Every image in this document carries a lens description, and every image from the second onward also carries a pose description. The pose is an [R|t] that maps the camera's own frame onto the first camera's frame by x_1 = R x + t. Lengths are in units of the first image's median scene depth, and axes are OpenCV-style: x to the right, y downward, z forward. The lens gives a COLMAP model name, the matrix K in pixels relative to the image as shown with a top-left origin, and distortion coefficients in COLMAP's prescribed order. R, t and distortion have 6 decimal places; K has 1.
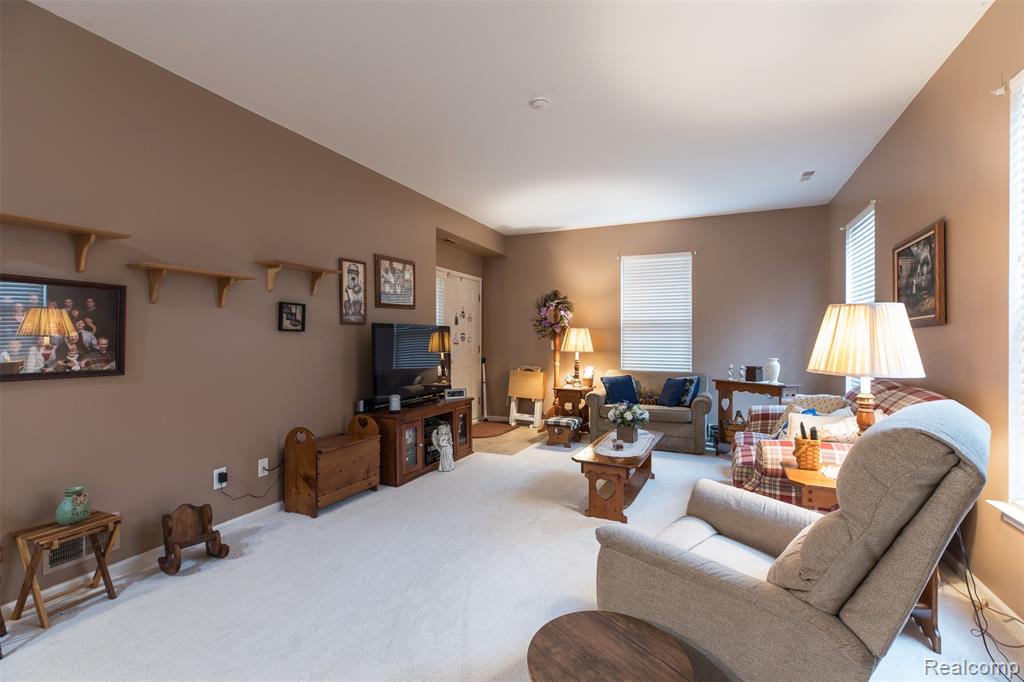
lens RADIAL K [[457.5, 0, 520.6], [0, 457.5, 339.3], [0, 0, 1]] dist [0.005639, -0.001369]
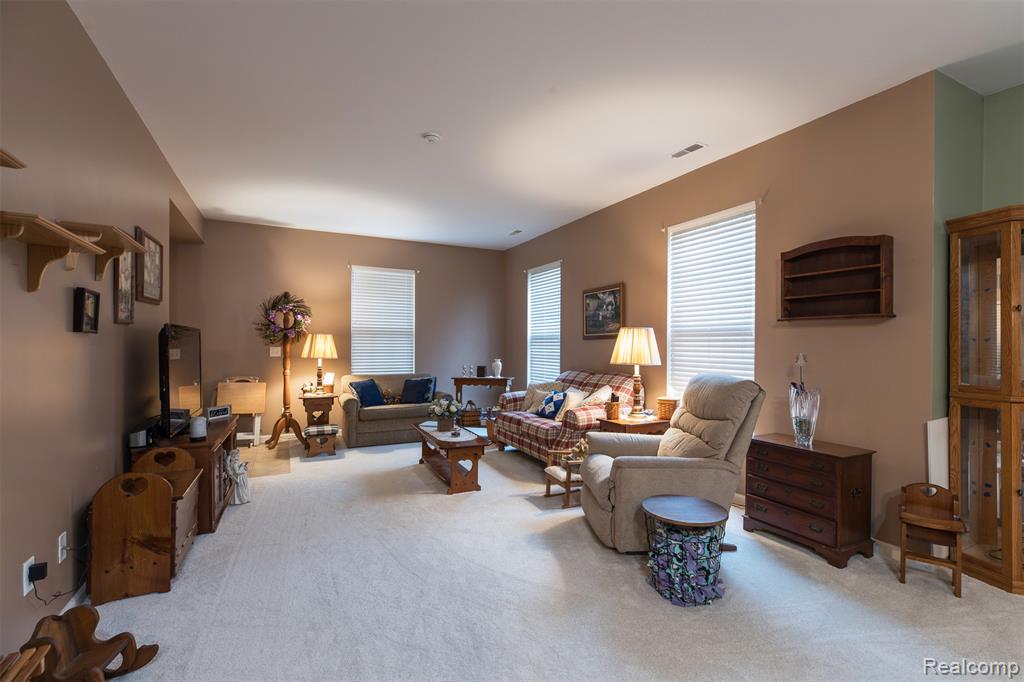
lens RADIAL K [[457.5, 0, 517.5], [0, 457.5, 342.8], [0, 0, 1]] dist [0.005639, -0.001369]
pose [[0.635259, 0.004796, 0.772284, -0.367018], [-0.000875, 0.999985, -0.005490, -0.000743], [-0.772299, 0.002812, 0.635253, 0.059865]]
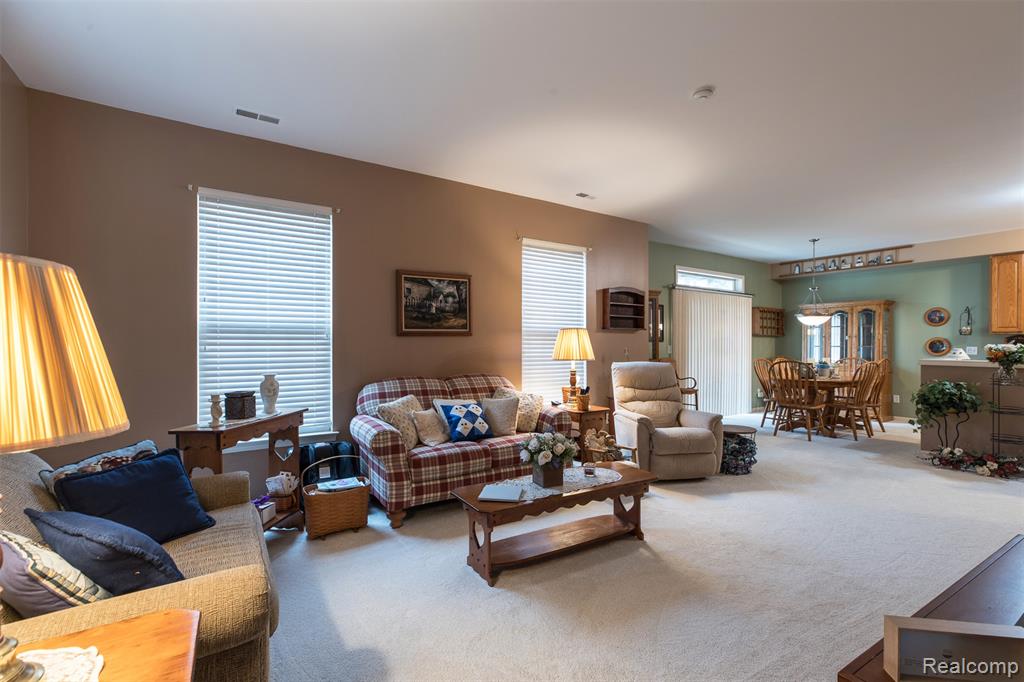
lens RADIAL K [[457.5, 0, 518.8], [0, 457.5, 342.5], [0, 0, 1]] dist [0.005639, -0.001369]
pose [[-0.841521, -0.001276, 0.540223, -0.077417], [-0.001084, 0.999999, 0.000674, -0.003541], [-0.540223, -0.000018, -0.841522, 1.051462]]
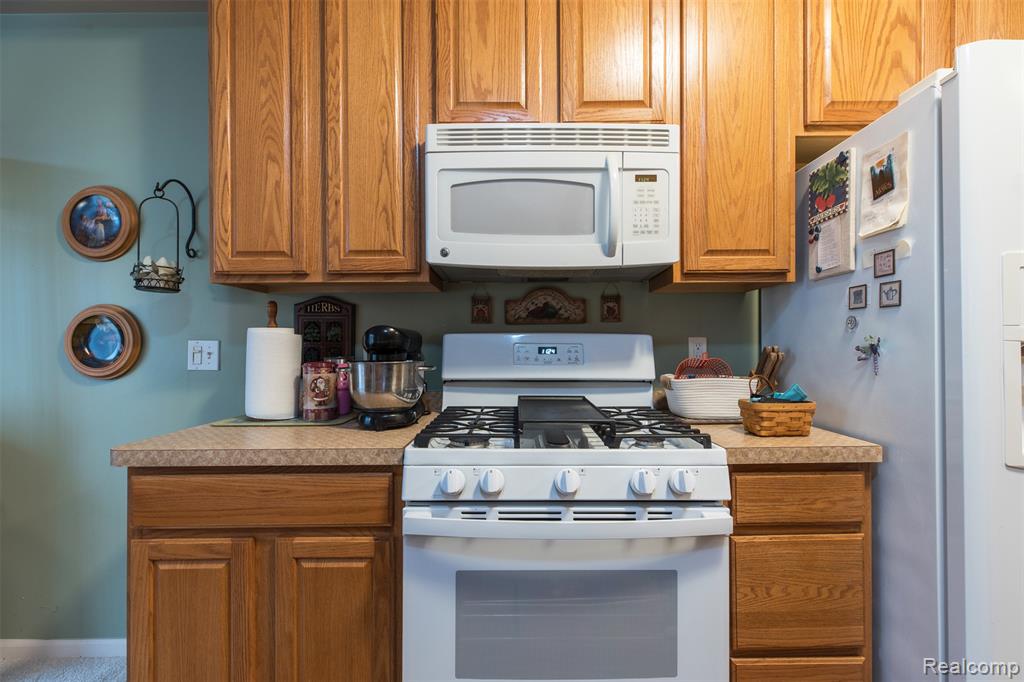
lens RADIAL K [[457.5, 0, 516.9], [0, 457.5, 342.3], [0, 0, 1]] dist [0.005639, -0.001369]
pose [[-0.917267, 0.007639, -0.398200, -0.492604], [0.007627, 0.999970, 0.001614, 0.009220], [0.398200, -0.001556, -0.917297, -0.204425]]
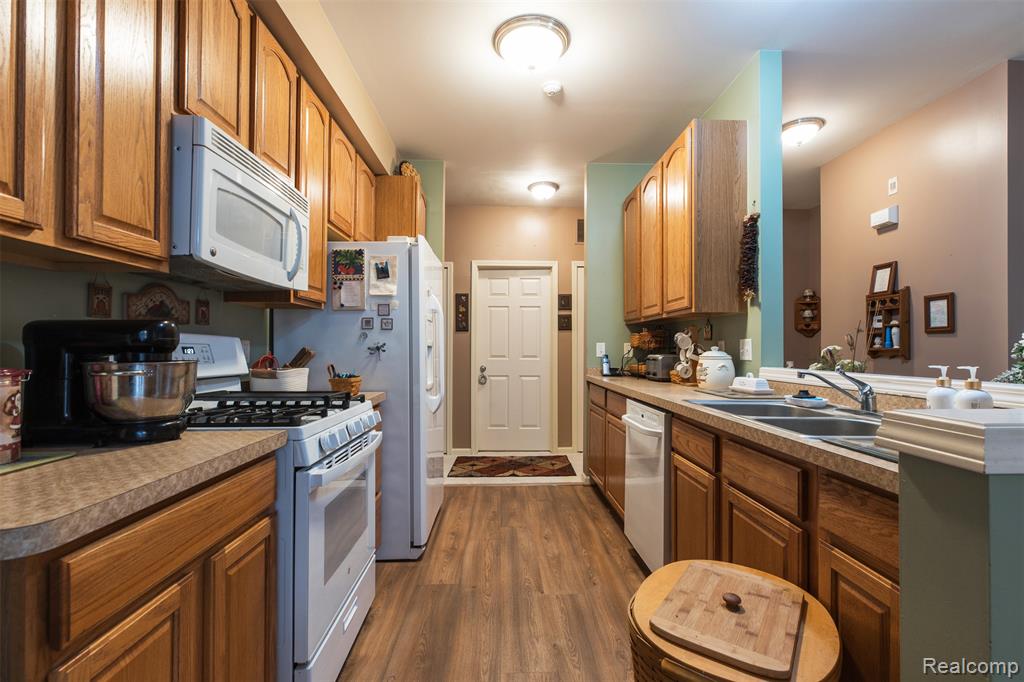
lens RADIAL K [[457.5, 0, 520.5], [0, 457.5, 344.5], [0, 0, 1]] dist [0.005639, -0.001369]
pose [[0.435334, -0.002206, -0.900267, -0.262674], [-0.007492, 0.999953, -0.006073, 0.011586], [0.900238, 0.009389, 0.435297, -0.400201]]
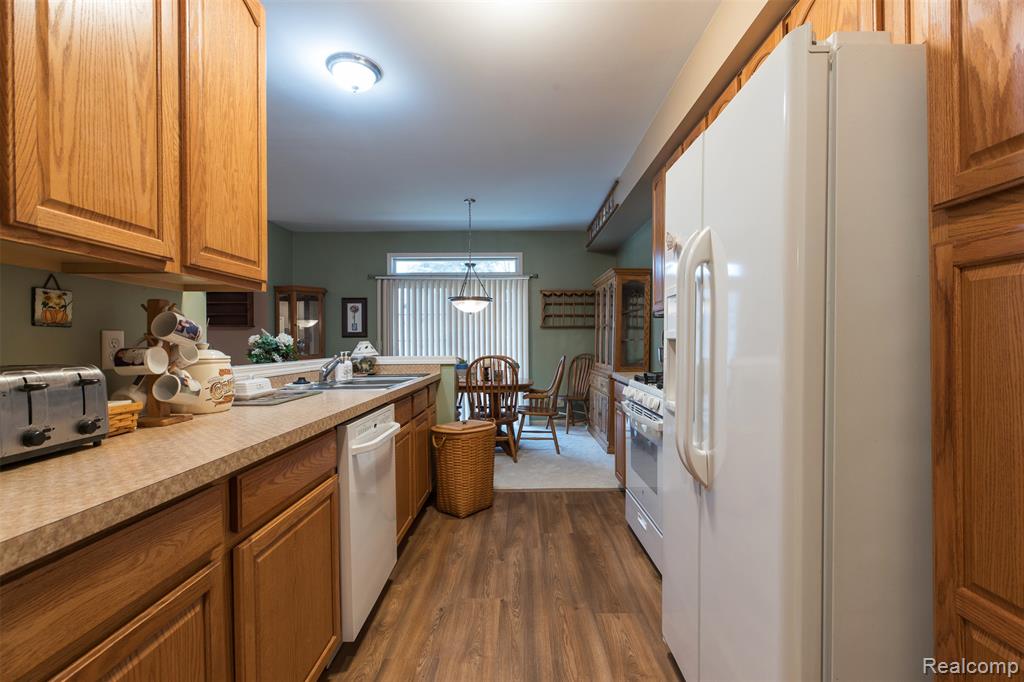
lens RADIAL K [[457.5, 0, 515.1], [0, 457.5, 342.7], [0, 0, 1]] dist [0.005639, -0.001369]
pose [[-0.383702, 0.004226, 0.923447, -0.938817], [0.010509, 0.999945, -0.000209, 0.011591], [-0.923397, 0.009624, -0.383725, -0.087904]]
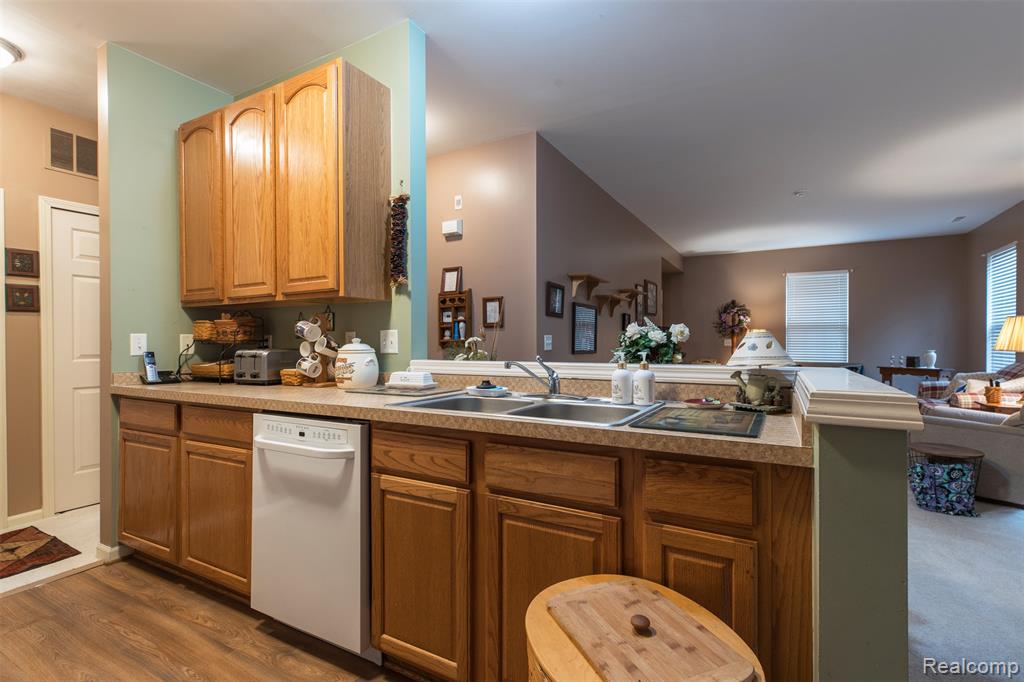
lens RADIAL K [[467.8, 0, 529.6], [0, 467.8, 343.7], [0, 0, 1]] dist [0.004566, 0.000809]
pose [[0.995725, -0.000521, -0.092363, -0.409191], [0.000819, 0.999995, 0.003181, 0.012646], [0.092361, -0.003243, 0.995720, -0.411098]]
